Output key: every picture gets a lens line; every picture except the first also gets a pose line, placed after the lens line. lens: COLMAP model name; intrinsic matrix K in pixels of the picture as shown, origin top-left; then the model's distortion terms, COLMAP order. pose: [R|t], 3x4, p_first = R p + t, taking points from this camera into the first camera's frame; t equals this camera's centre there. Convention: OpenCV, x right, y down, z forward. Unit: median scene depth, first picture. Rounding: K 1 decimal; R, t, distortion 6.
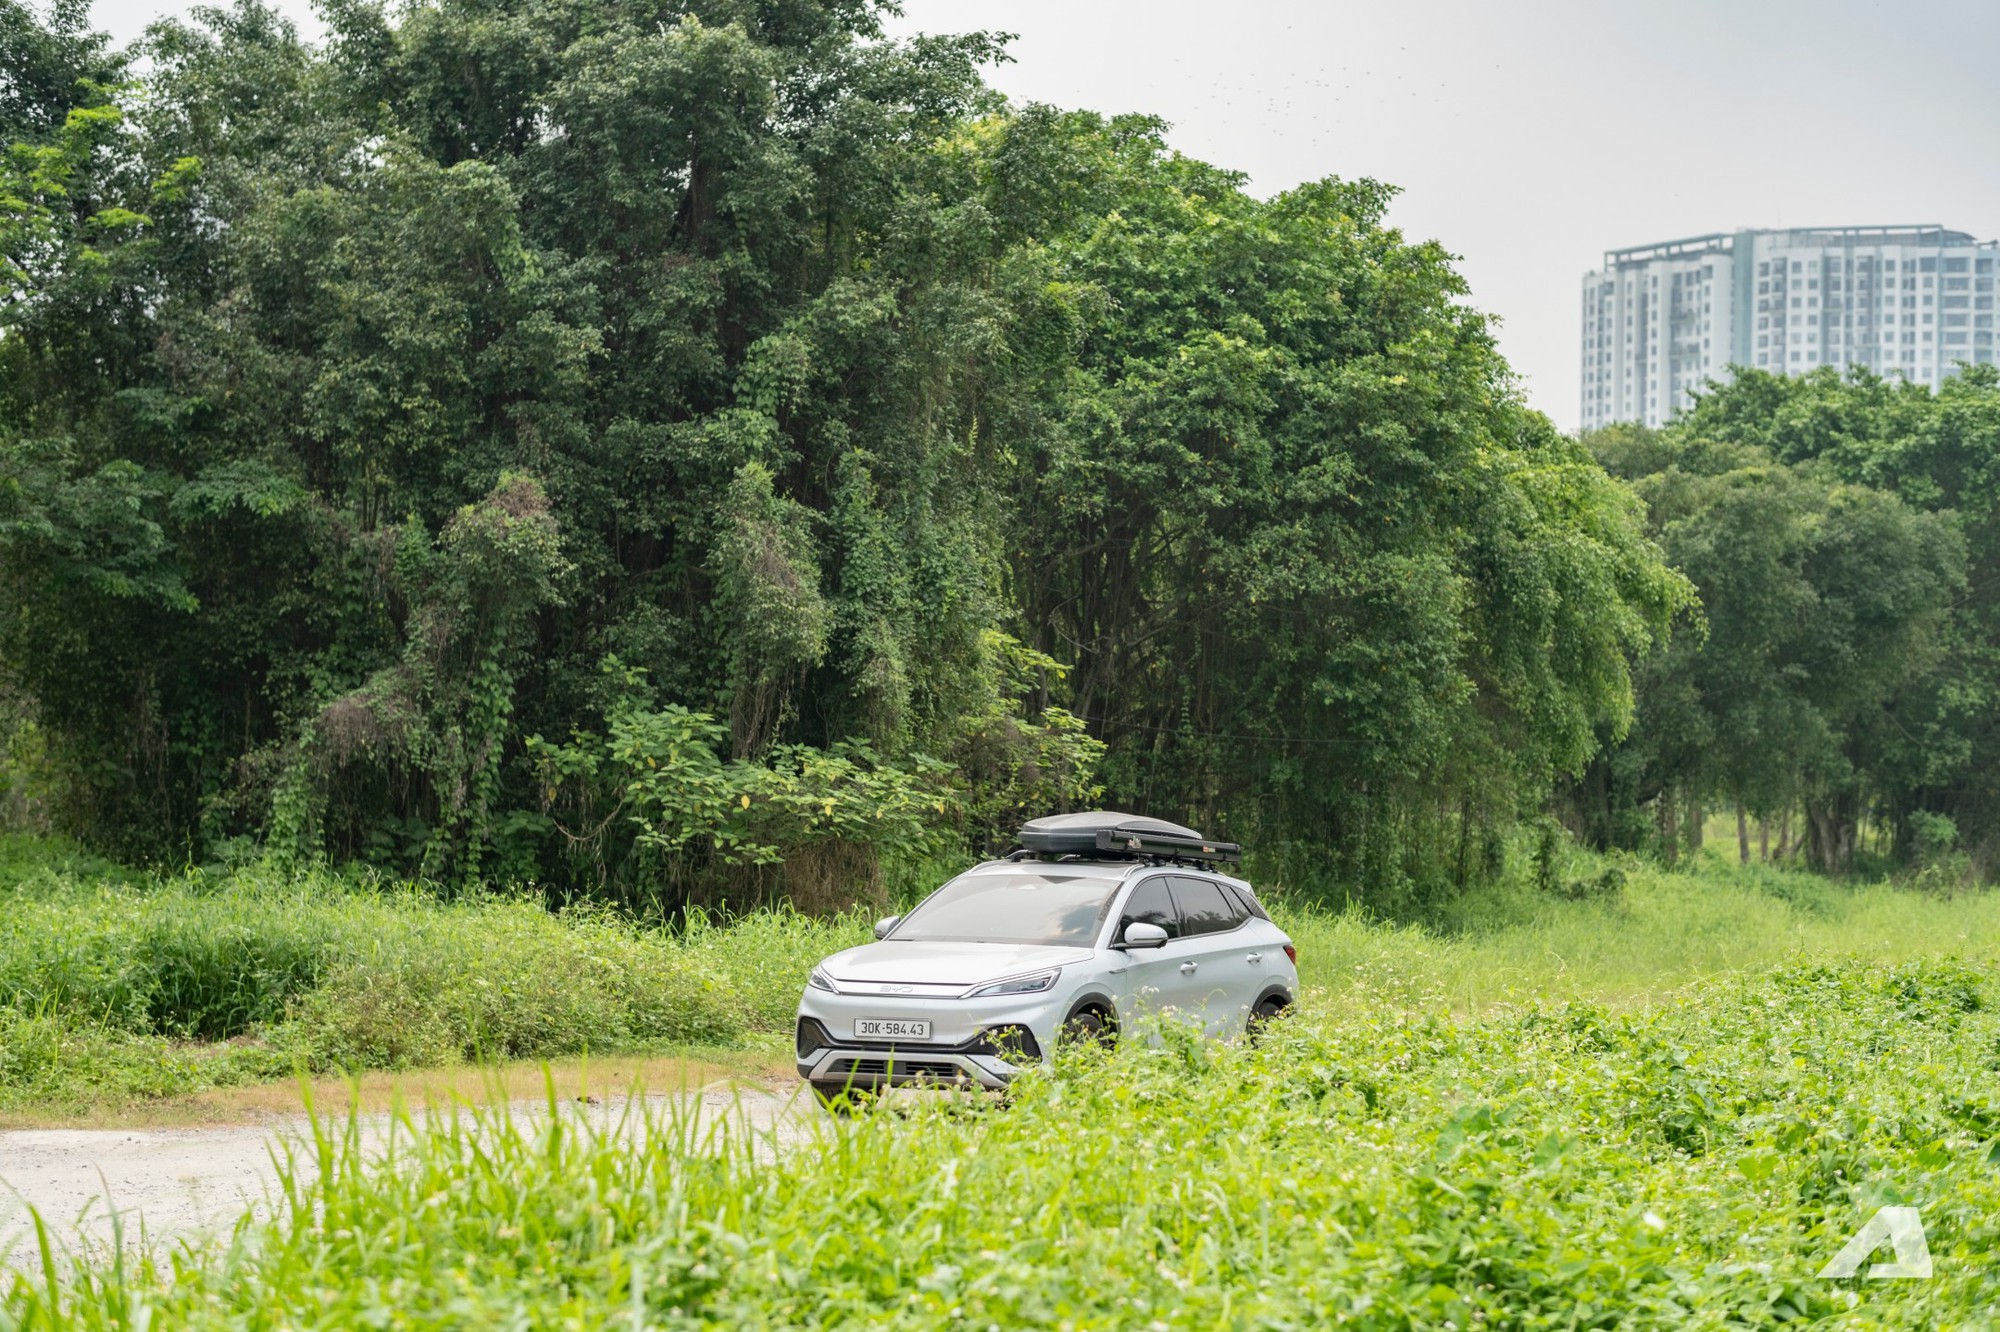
lens RADIAL K [[4808.7, 0, 1000.0], [0, 4808.7, 666.0], [0, 0, 1]] dist [0.053415, 0.368821]
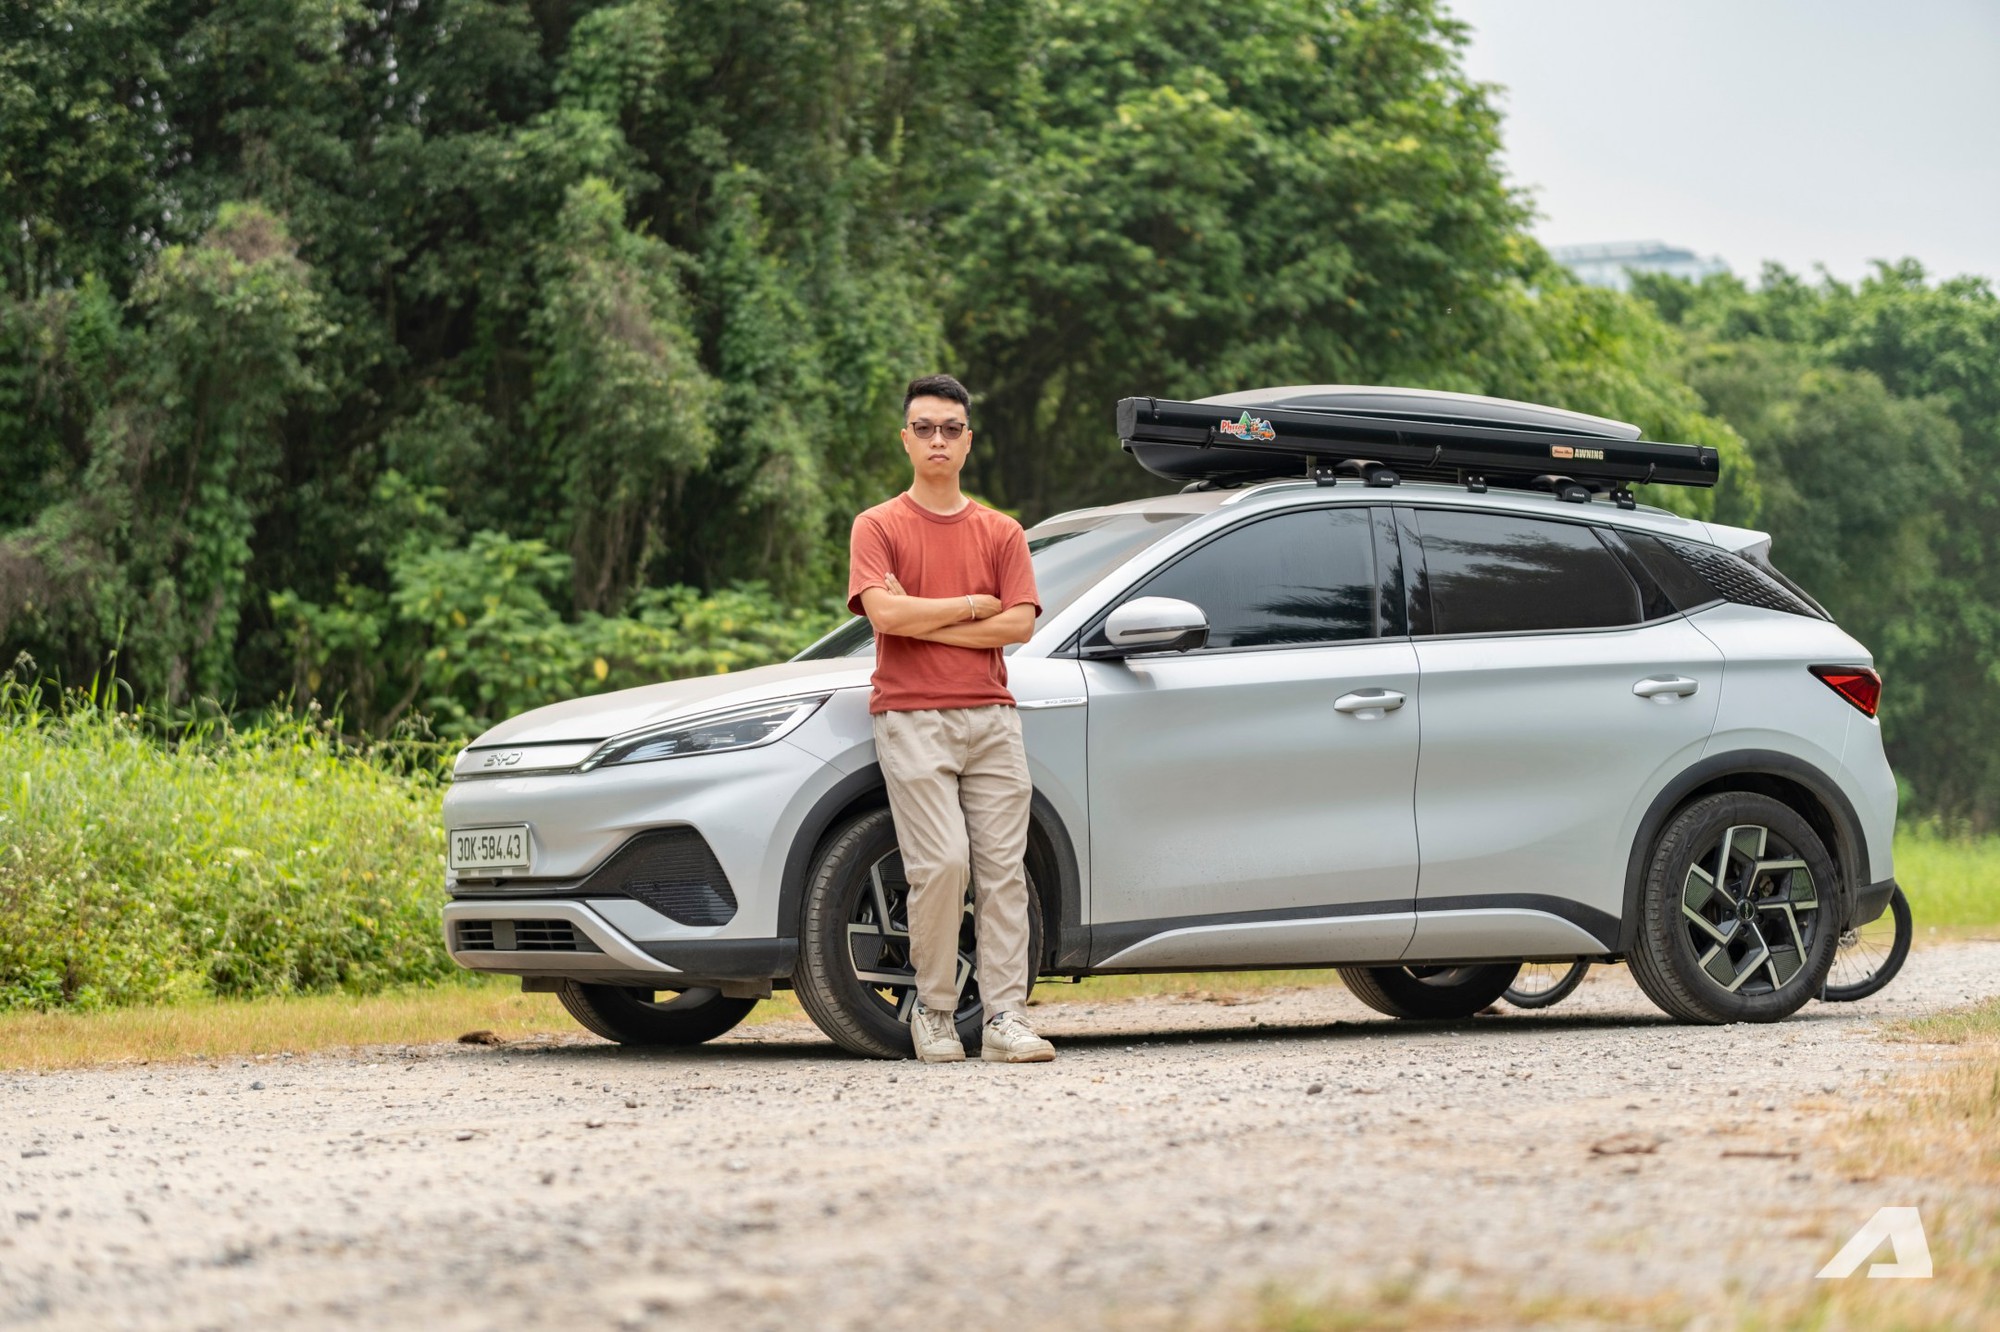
lens RADIAL K [[4841.0, 0, 1000.0], [0, 4841.0, 666.0], [0, 0, 1]] dist [-0.022274, 0.937399]
pose [[0.997576, -0.036856, 0.059027, -0.036088], [0.037652, 0.999214, -0.012428, 0.036739], [-0.058523, 0.014620, 0.998179, 0.306605]]
